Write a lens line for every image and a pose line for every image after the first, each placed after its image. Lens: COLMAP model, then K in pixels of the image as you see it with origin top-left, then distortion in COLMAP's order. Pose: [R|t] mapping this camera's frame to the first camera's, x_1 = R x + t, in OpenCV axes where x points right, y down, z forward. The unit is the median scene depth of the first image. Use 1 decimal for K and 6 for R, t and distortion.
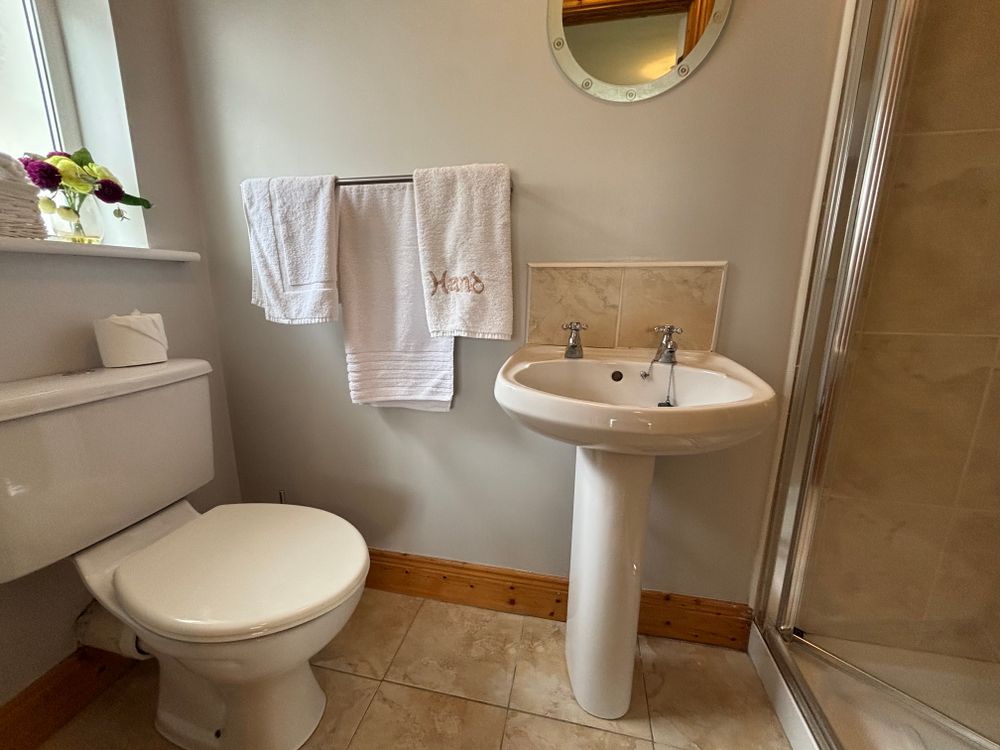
lens RADIAL K [[405.3, 0, 500.0], [0, 405.3, 375.0], [0, 0, 1]] dist [0.002776, -0.000126]
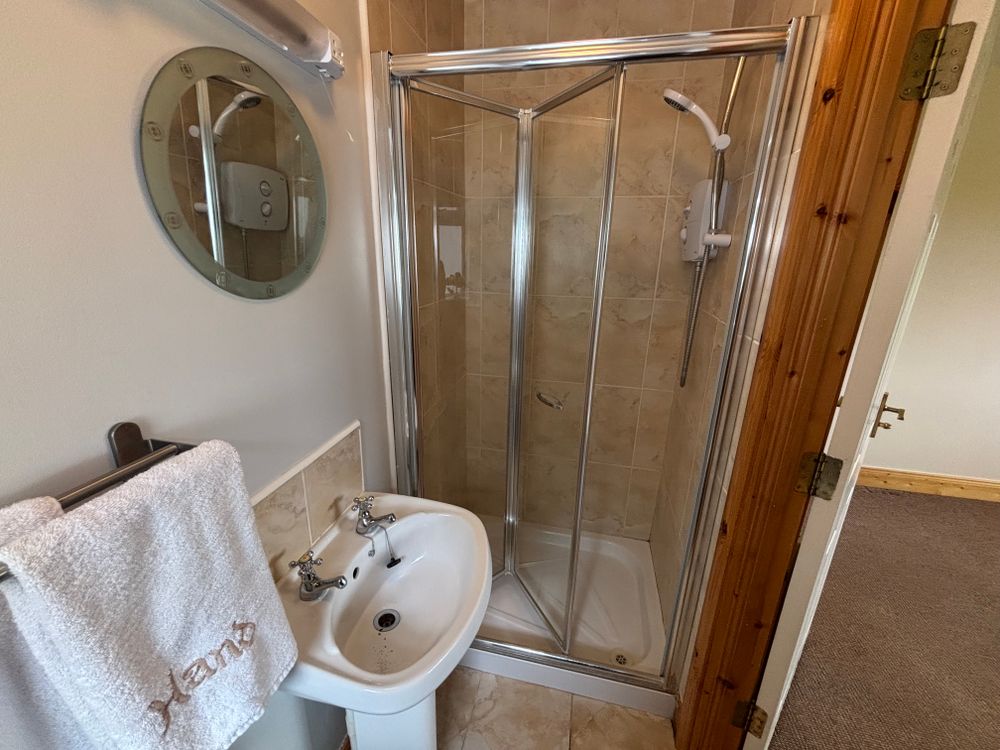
lens RADIAL K [[405.3, 0, 500.0], [0, 405.3, 375.0], [0, 0, 1]] dist [0.002776, -0.000126]
pose [[0.003233, -0.307396, 0.951576, -0.504480], [0.196076, 0.933304, 0.300828, -0.678478], [-0.980583, 0.185609, 0.063290, 0.510542]]
